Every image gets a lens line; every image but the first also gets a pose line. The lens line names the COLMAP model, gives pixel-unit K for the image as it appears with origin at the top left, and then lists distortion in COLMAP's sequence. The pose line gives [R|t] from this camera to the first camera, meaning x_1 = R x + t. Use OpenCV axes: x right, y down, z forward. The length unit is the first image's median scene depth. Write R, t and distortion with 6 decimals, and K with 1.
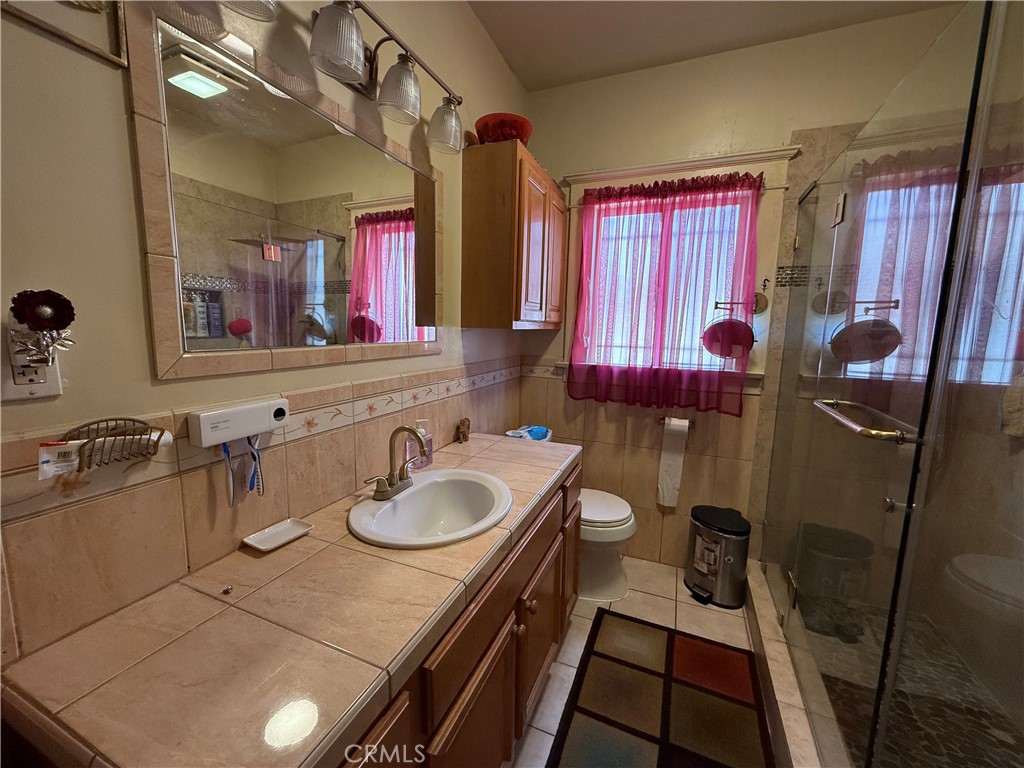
lens RADIAL K [[407.8, 0, 509.5], [0, 407.8, 382.6], [0, 0, 1]] dist [-0.002261, 0.000615]
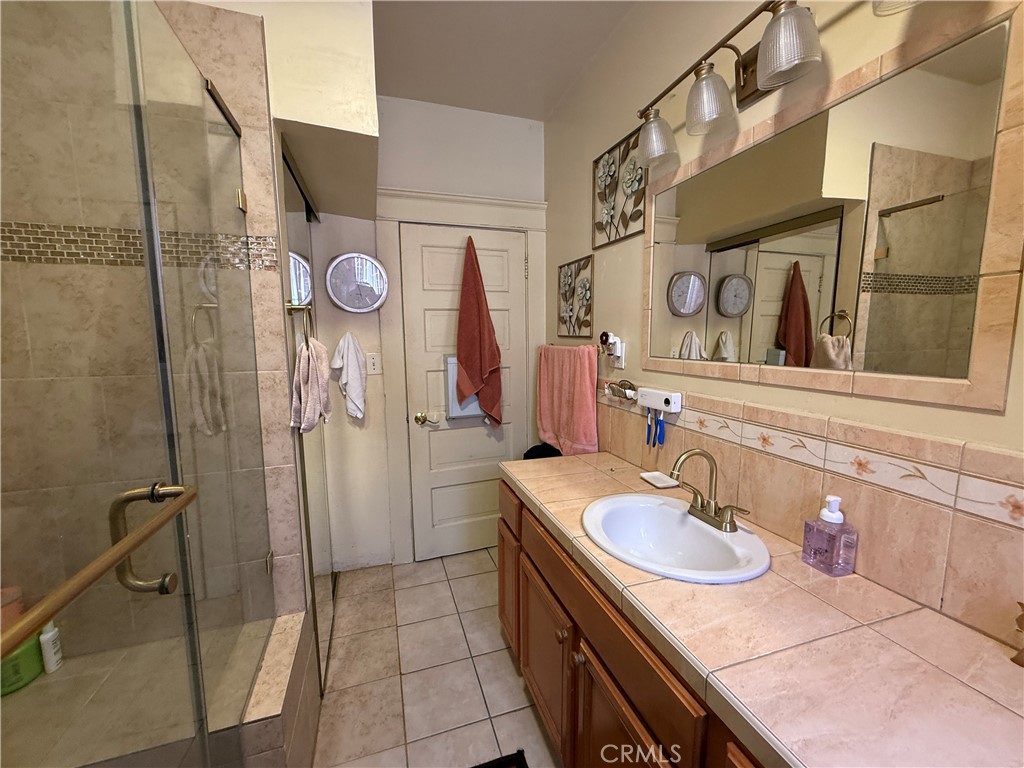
lens RADIAL K [[407.8, 0, 509.5], [0, 407.8, 382.6], [0, 0, 1]] dist [-0.002261, 0.000615]
pose [[-0.754425, 0.066226, -0.653037, 0.733370], [-0.091390, 0.974609, 0.204416, -0.213732], [0.649993, 0.213898, -0.729217, 1.470045]]
